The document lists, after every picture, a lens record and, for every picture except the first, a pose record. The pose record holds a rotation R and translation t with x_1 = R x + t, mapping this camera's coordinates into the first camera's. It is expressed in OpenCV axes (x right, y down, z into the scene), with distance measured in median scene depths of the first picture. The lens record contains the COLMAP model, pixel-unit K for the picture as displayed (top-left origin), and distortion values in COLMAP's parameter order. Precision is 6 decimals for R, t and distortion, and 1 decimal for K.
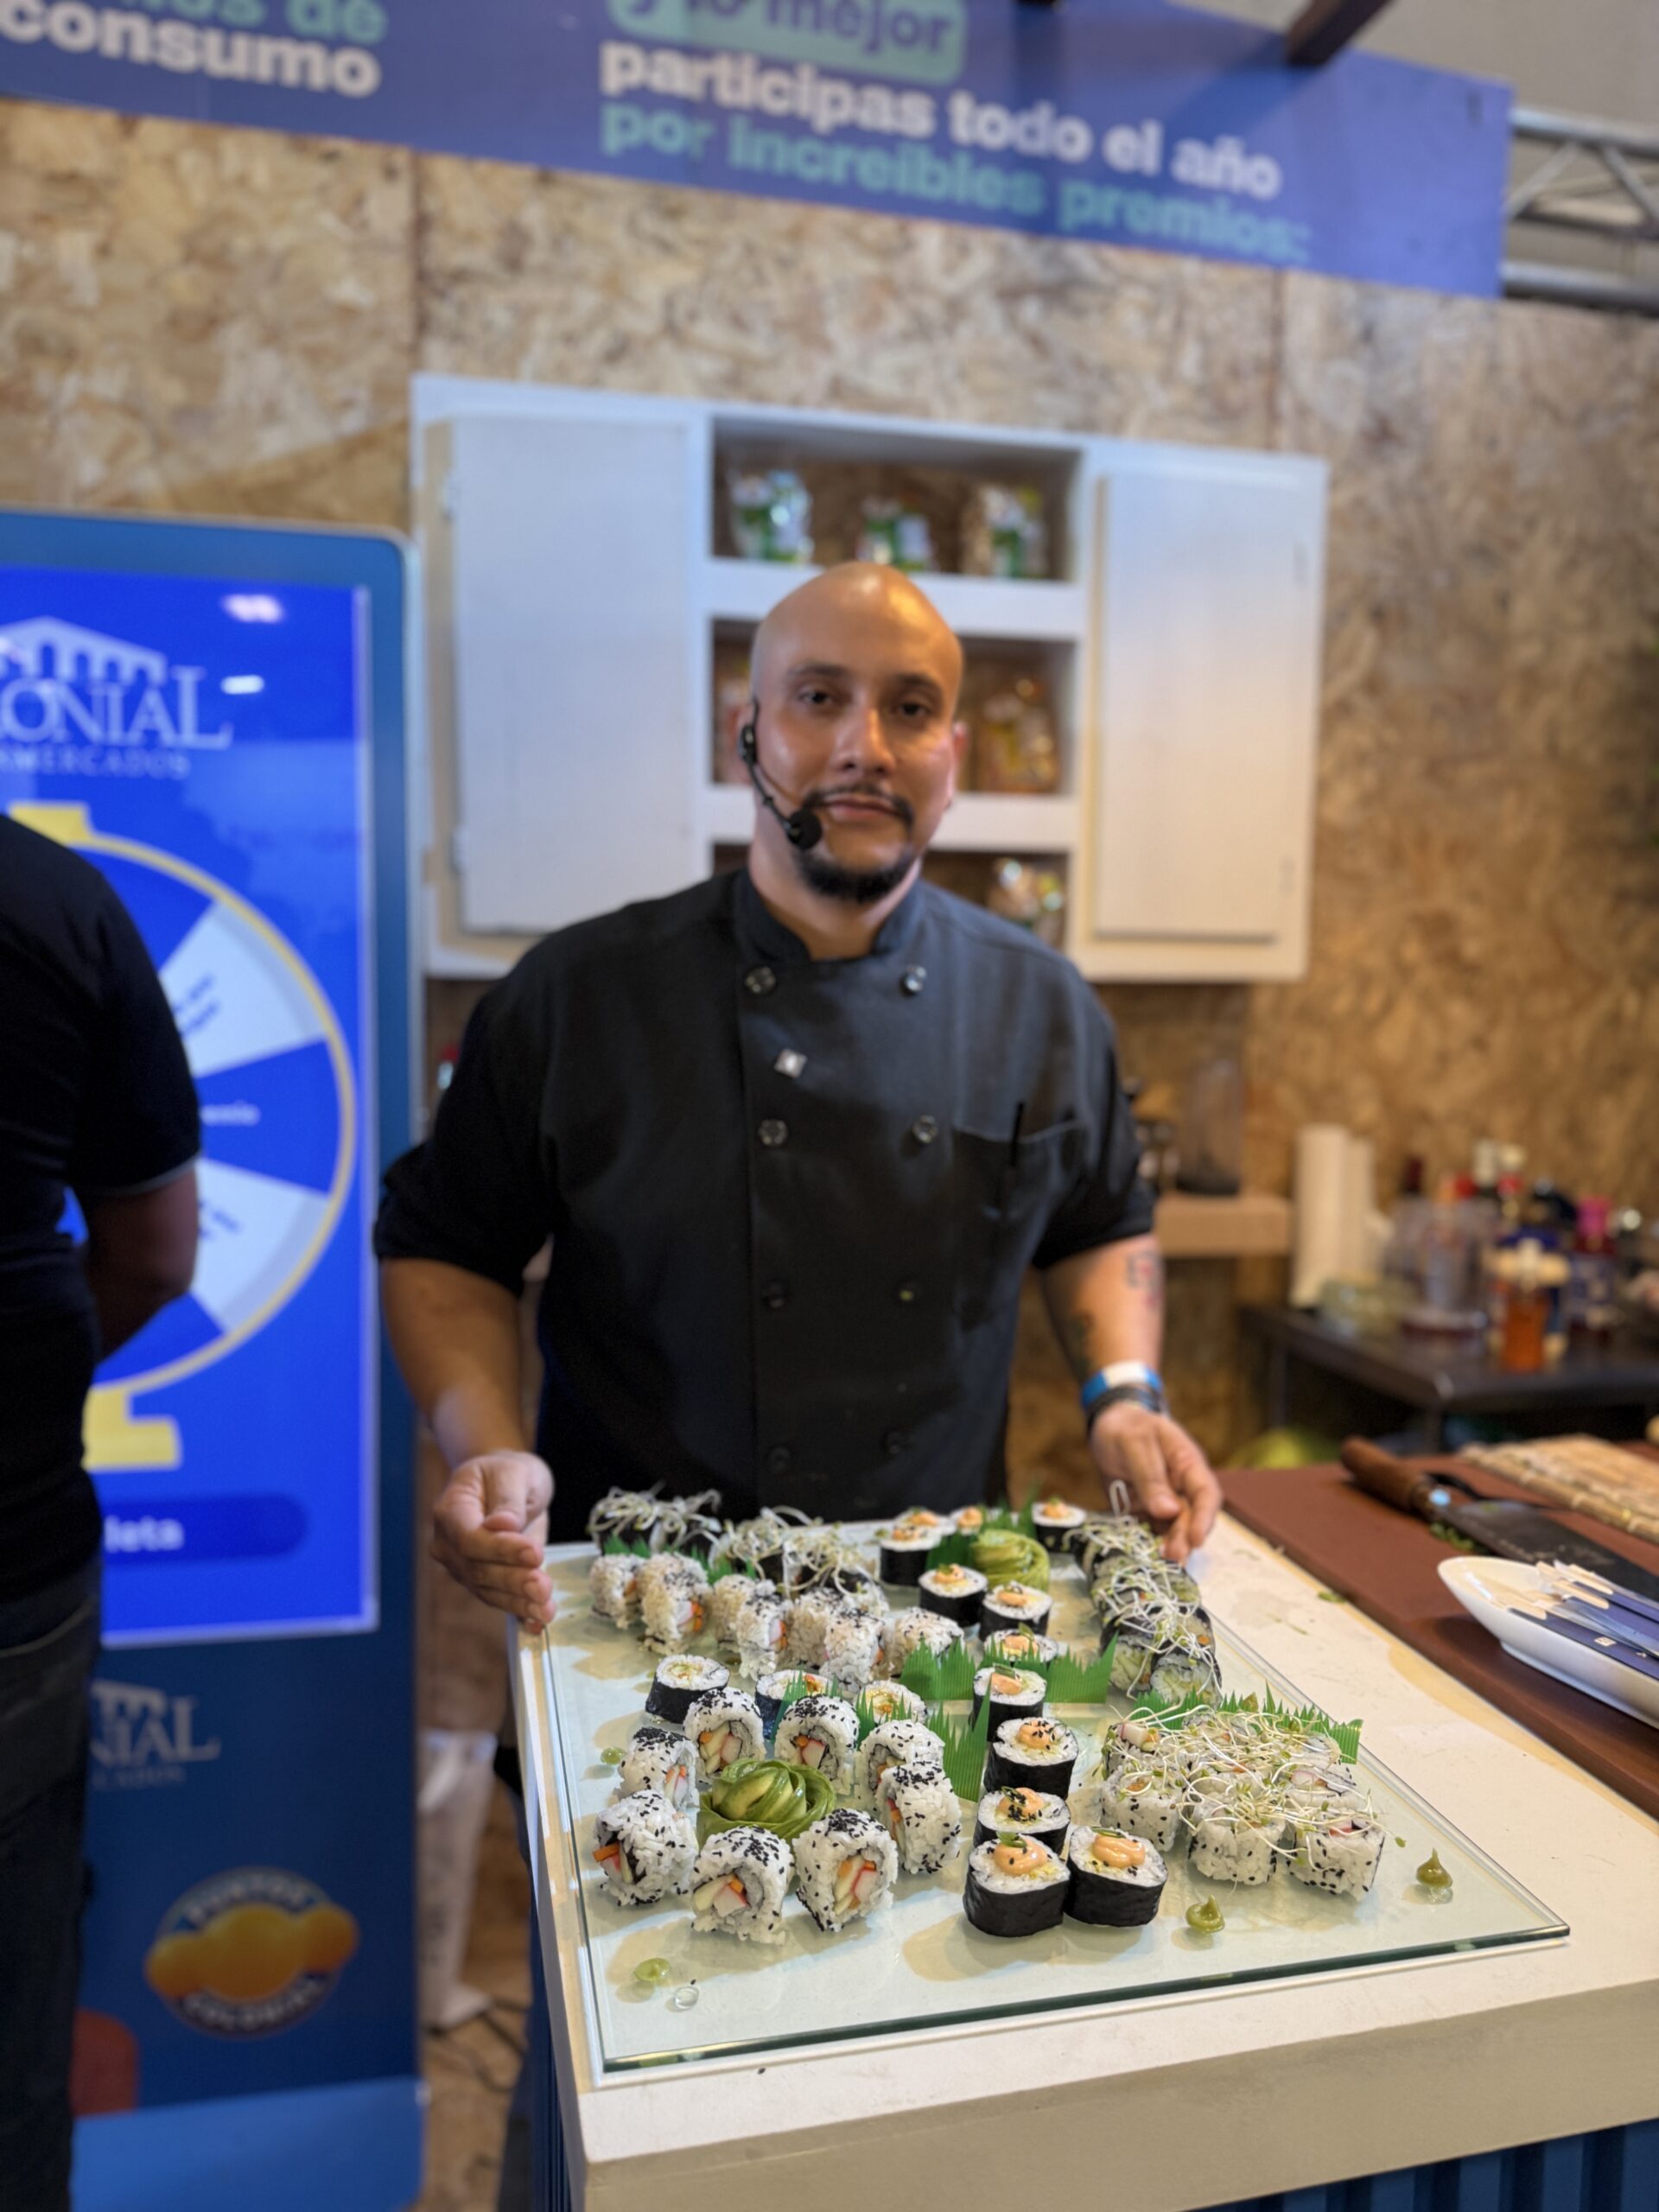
lens RADIAL K [[1561.4, 0, 834.8], [0, 1561.4, 1122.7], [0, 0, 1]] dist [0.001385, -0.013290]
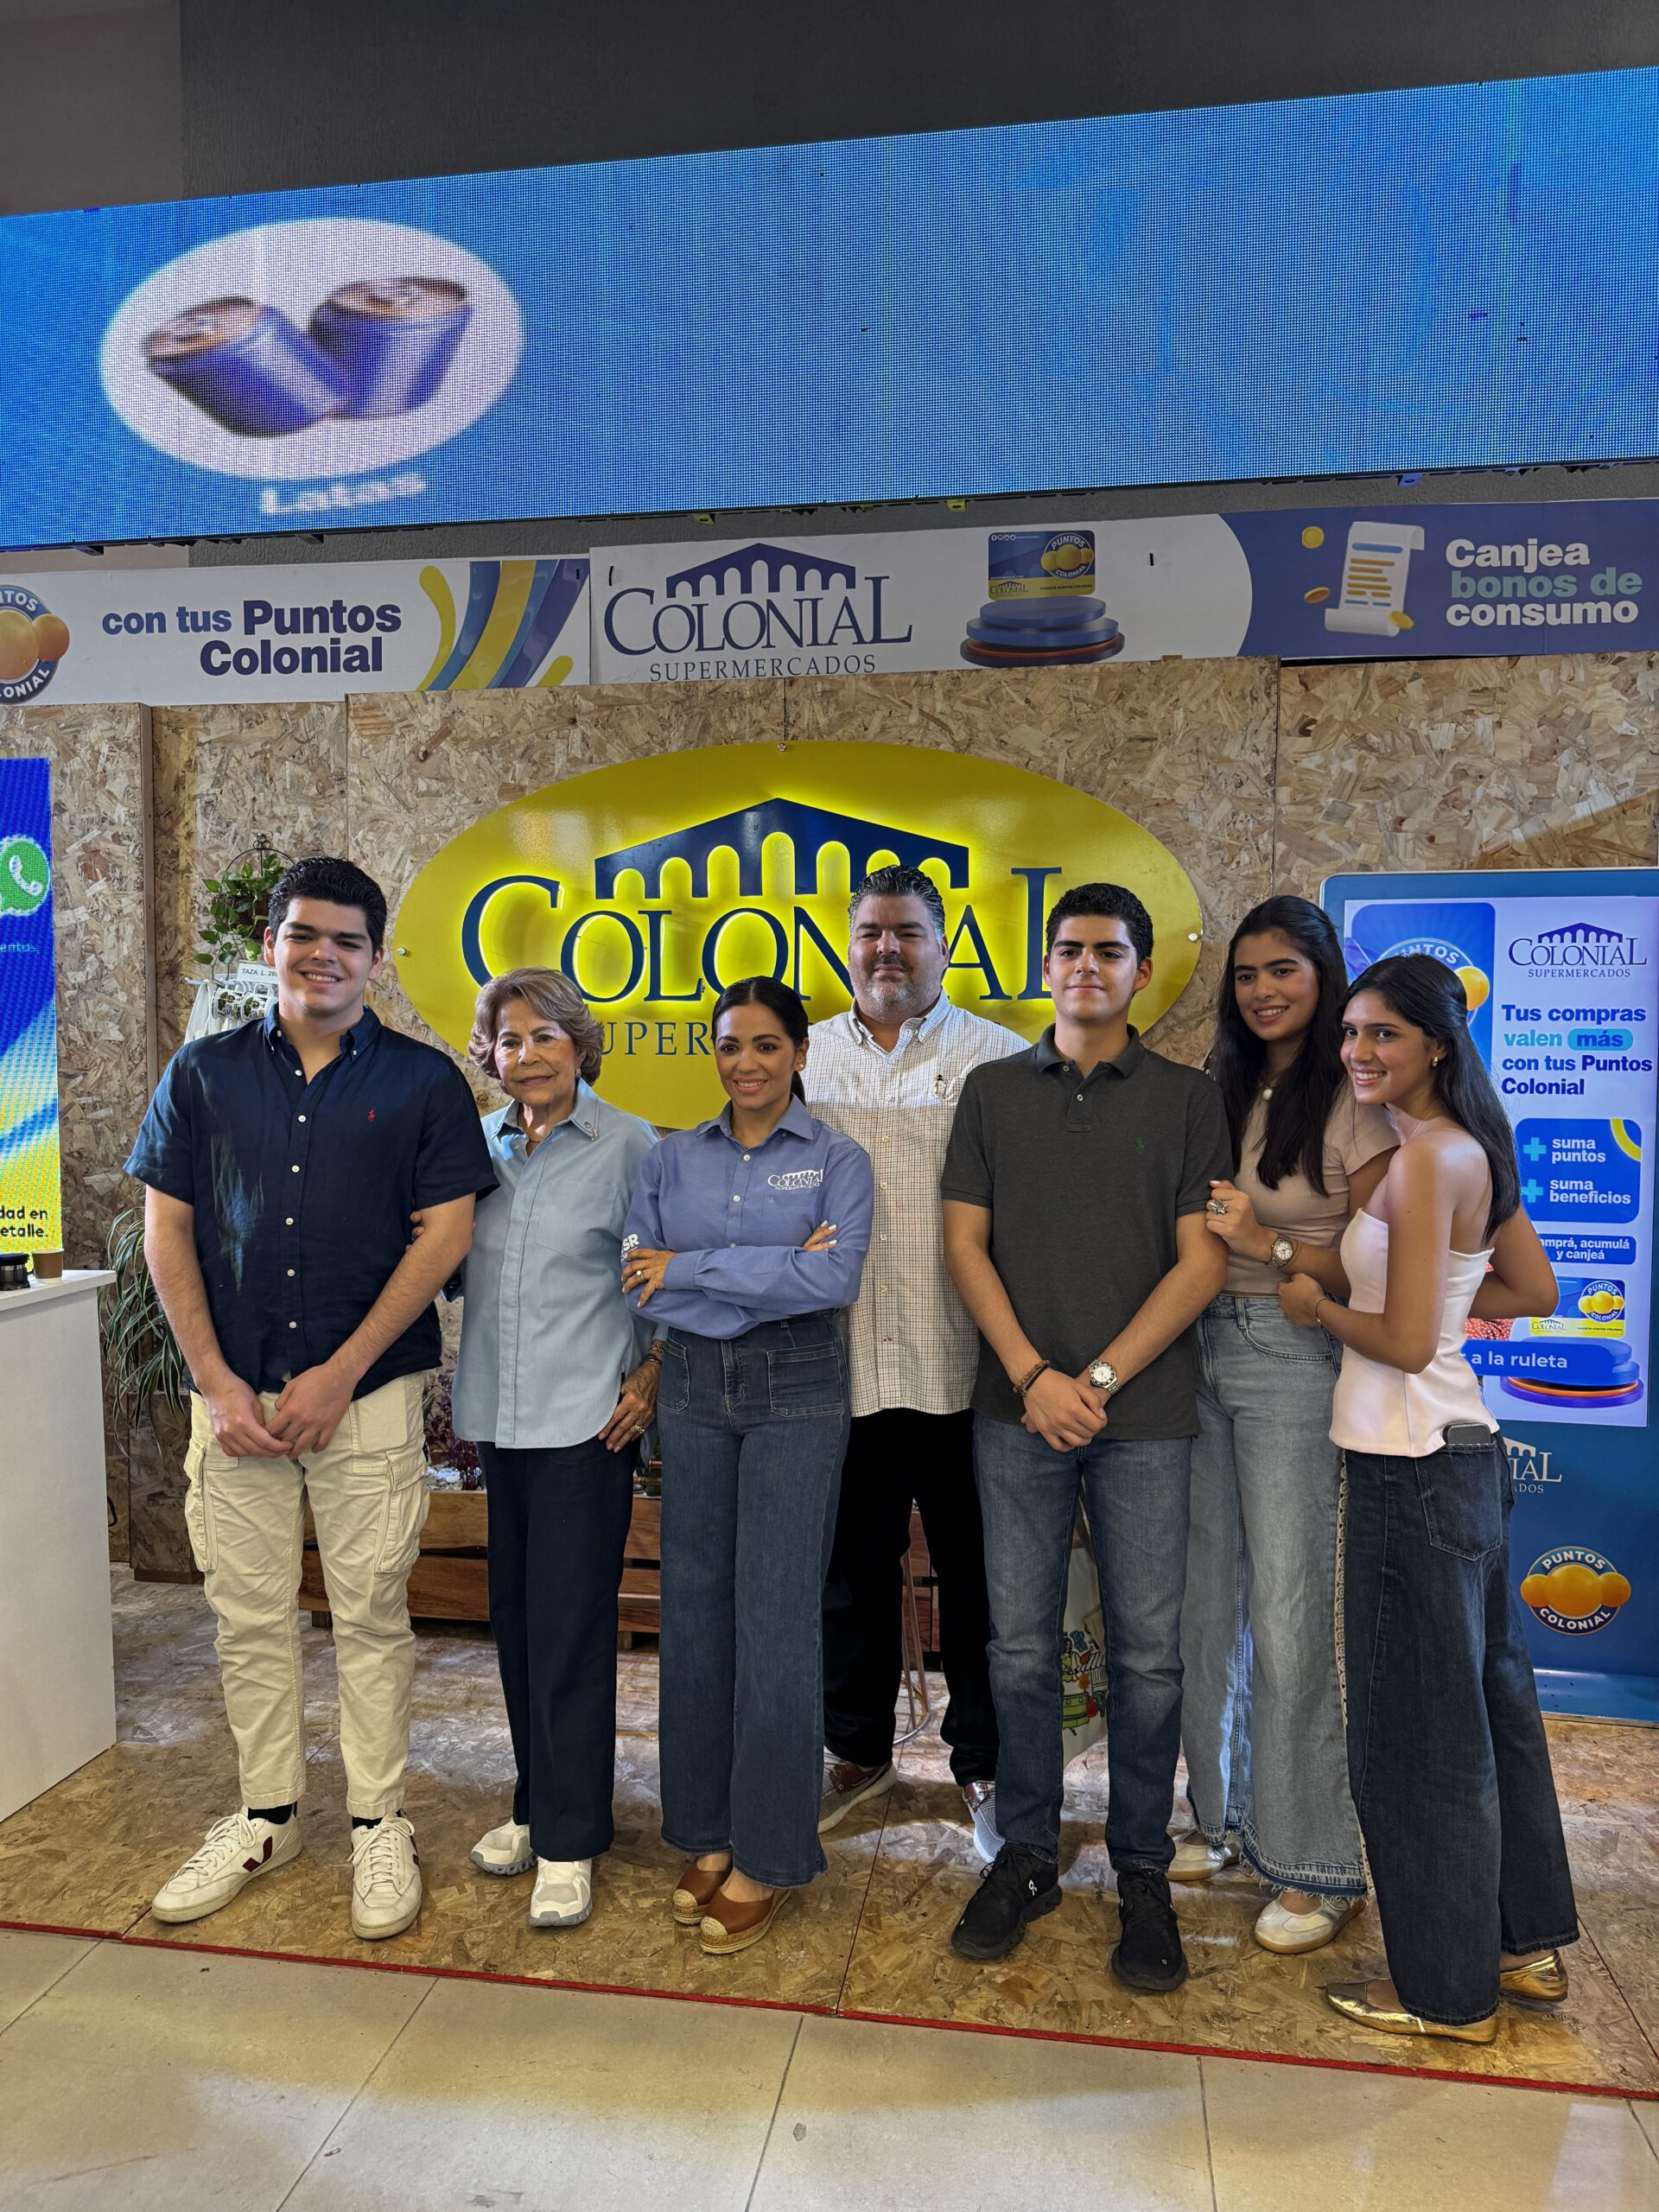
lens RADIAL K [[1543.0, 0, 825.6], [0, 1543.0, 1120.0], [0, 0, 1]] dist [0.145092, -0.279975]
pose [[0.916666, 0.008357, -0.399567, -0.399153], [-0.024467, 0.999080, -0.035235, 0.035772], [0.398905, 0.042075, 0.916027, -1.039418]]
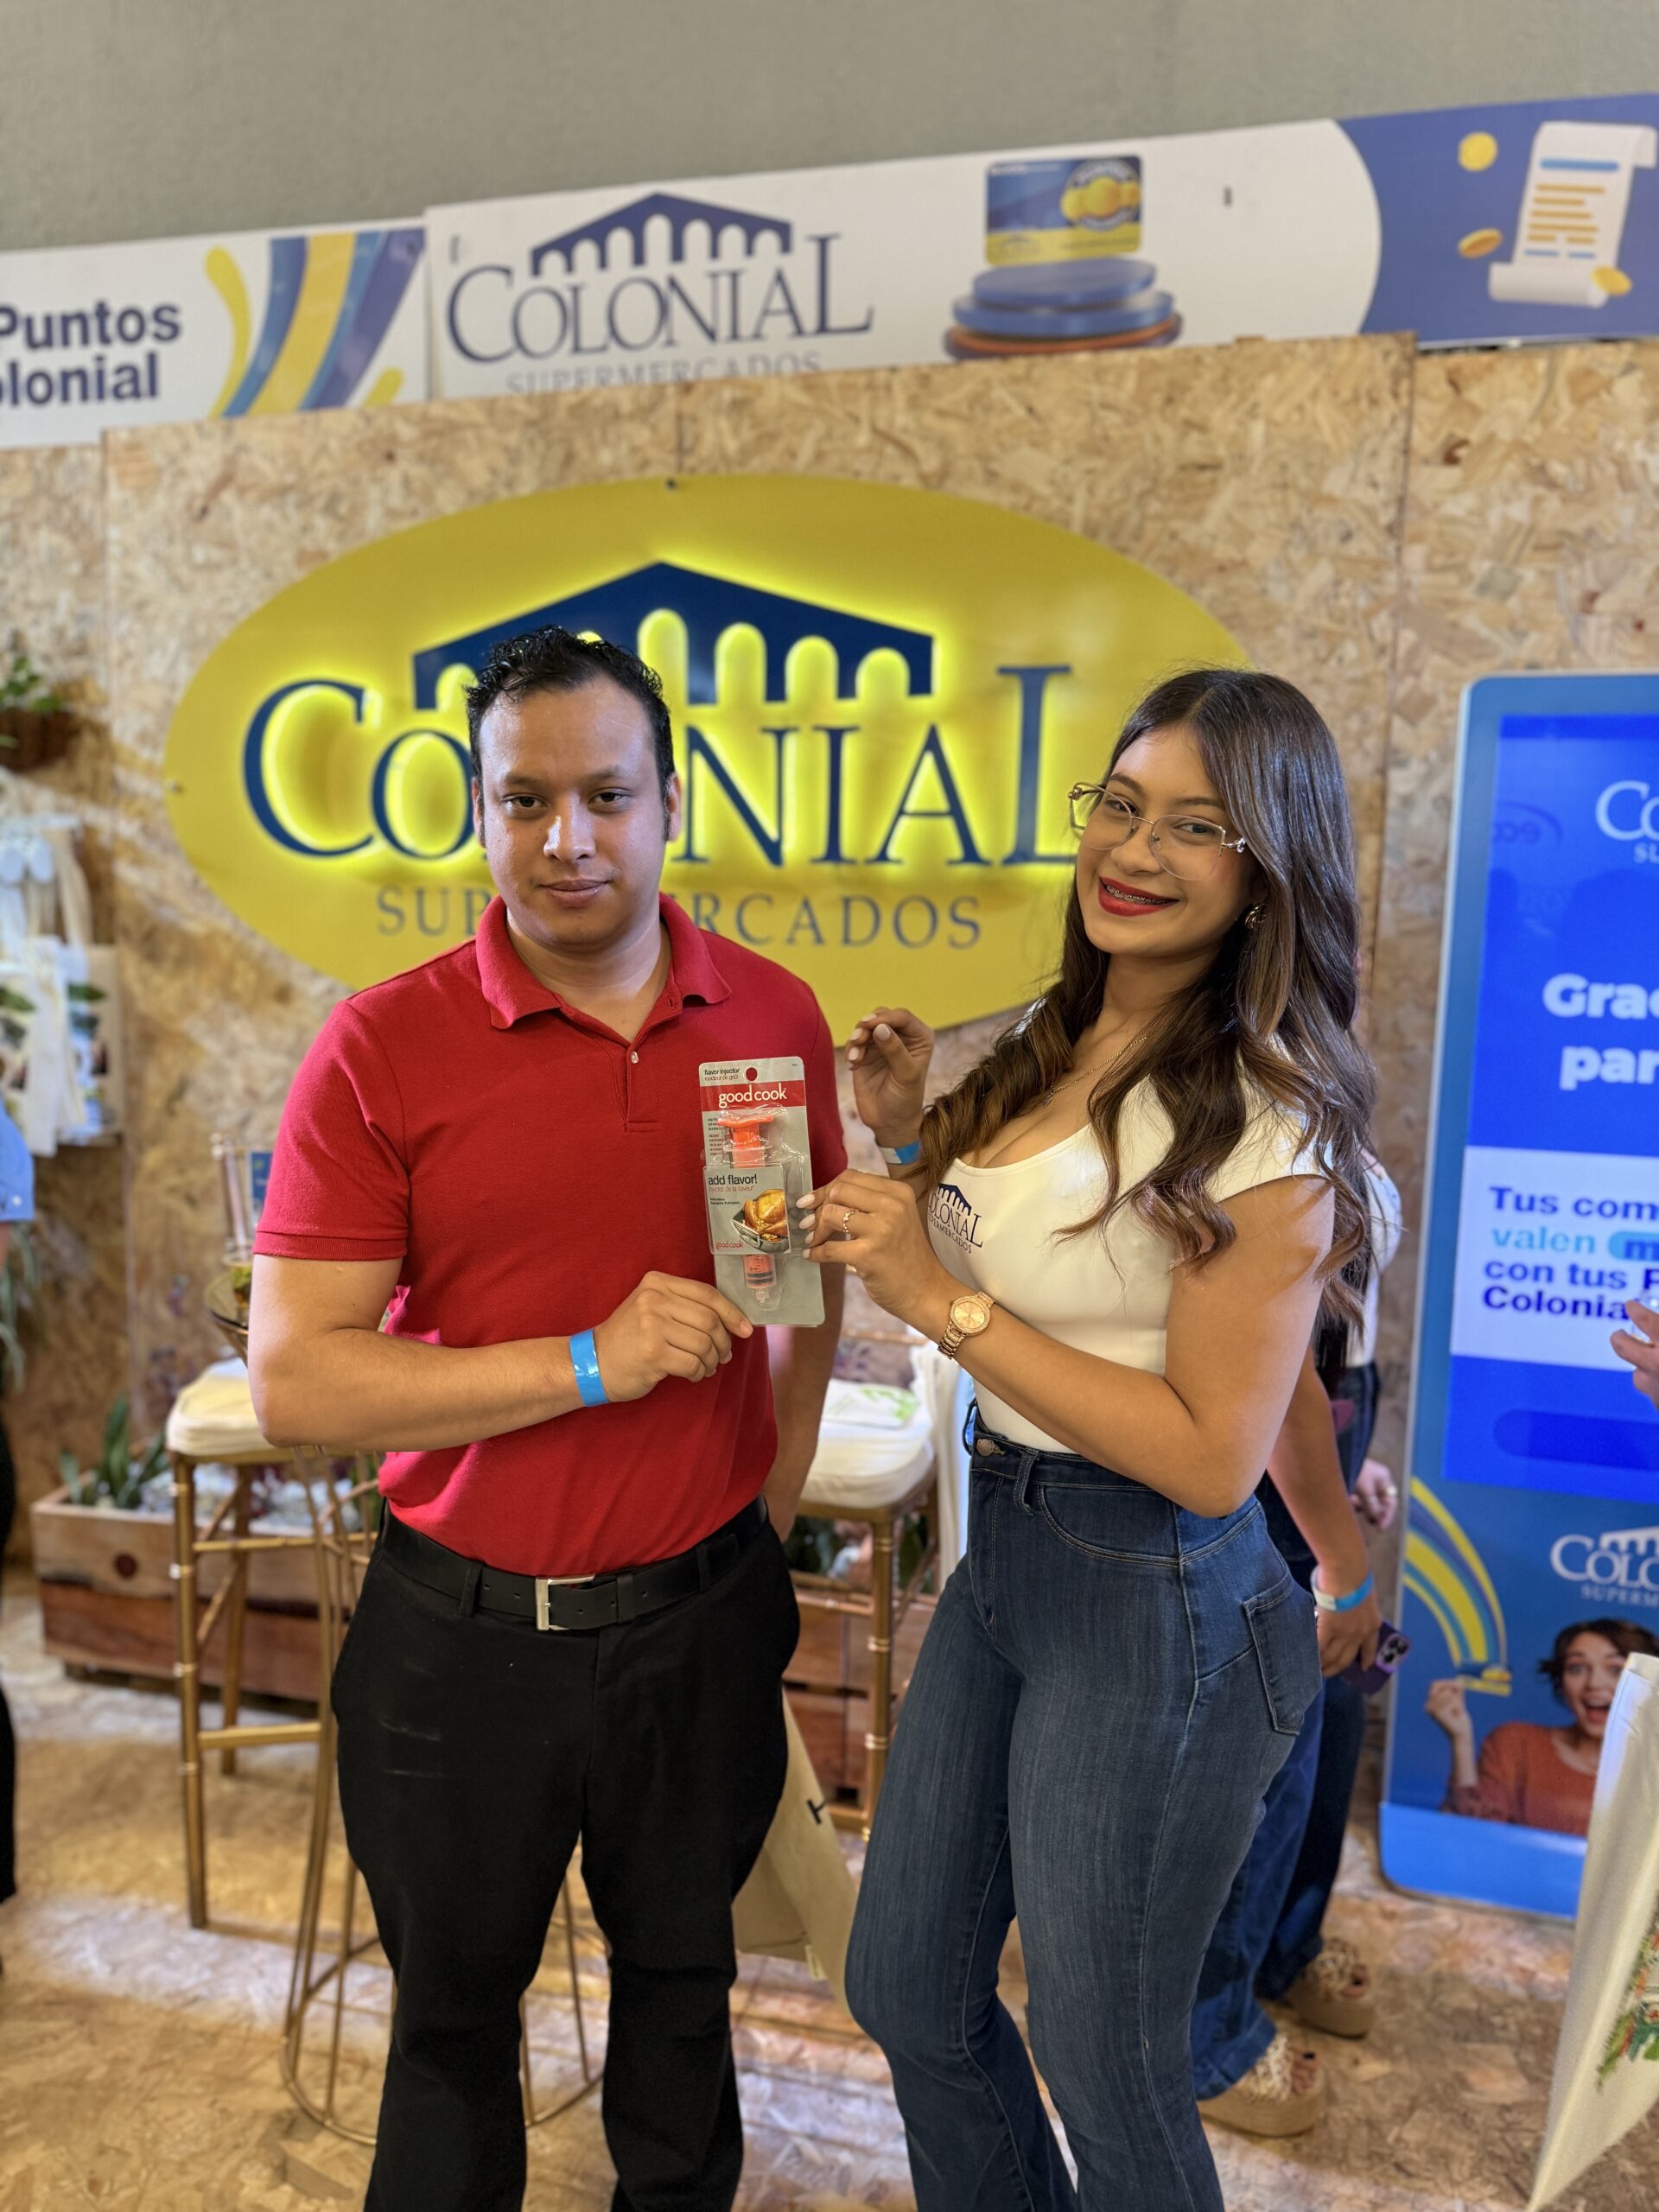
lens RADIAL K [[1561.4, 0, 834.8], [0, 1561.4, 1122.7], [0, 0, 1]] dist [0.001385, -0.013290]
pose [[0.882249, 0.067170, -0.465967, -0.446710], [-0.045490, 0.997301, 0.057634, -0.034037], [0.468580, -0.029650, 0.882923, -0.453676]]
